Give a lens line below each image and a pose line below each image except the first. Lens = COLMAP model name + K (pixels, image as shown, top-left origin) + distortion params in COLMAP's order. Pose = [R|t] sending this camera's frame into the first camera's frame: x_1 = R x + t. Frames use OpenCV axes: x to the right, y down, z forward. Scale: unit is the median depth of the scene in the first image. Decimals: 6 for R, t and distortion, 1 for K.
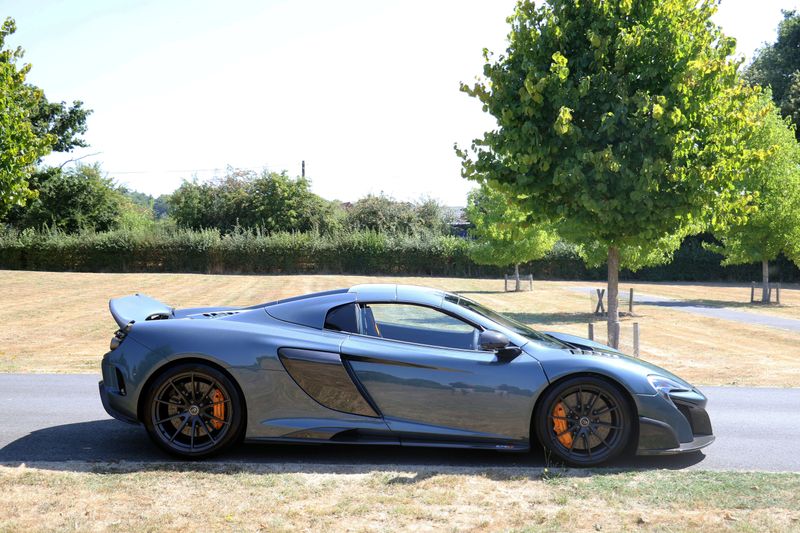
lens RADIAL K [[1057.4, 0, 400.0], [0, 1057.4, 266.5], [0, 0, 1]] dist [0.087545, 0.024542]
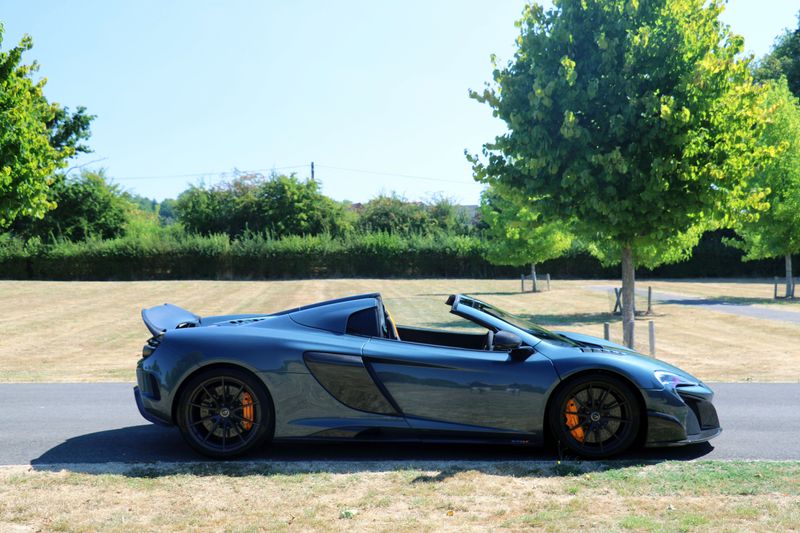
lens RADIAL K [[1093.2, 0, 400.0], [0, 1093.2, 266.5], [0, 0, 1]] dist [0.106163, 0.035237]
pose [[0.999701, -0.021209, -0.012171, -0.001699], [0.021193, 0.999774, -0.001479, -0.002470], [0.012200, 0.001221, 0.999925, -0.048054]]
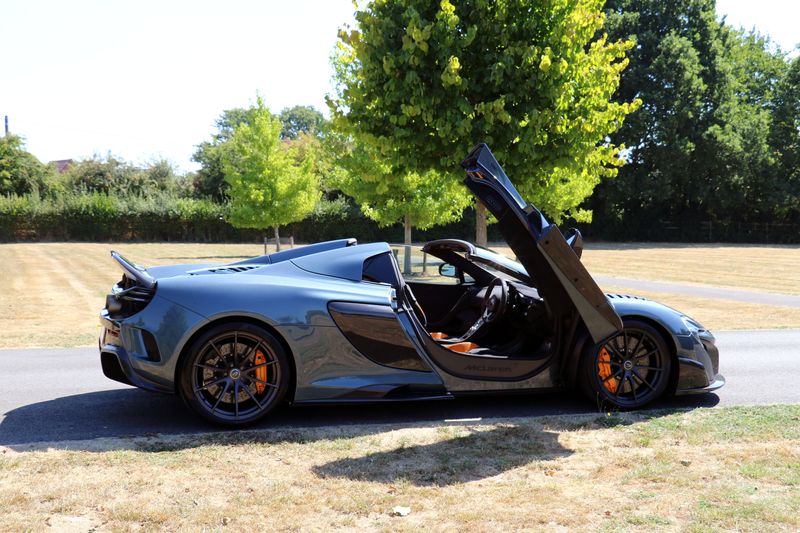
lens RADIAL K [[1093.2, 0, 400.0], [0, 1093.2, 266.5], [0, 0, 1]] dist [0.106163, 0.035237]
pose [[0.962065, -0.026281, 0.271553, -0.164853], [0.017813, 0.999277, 0.033601, 0.007960], [-0.272239, -0.027490, 0.961837, 0.035495]]
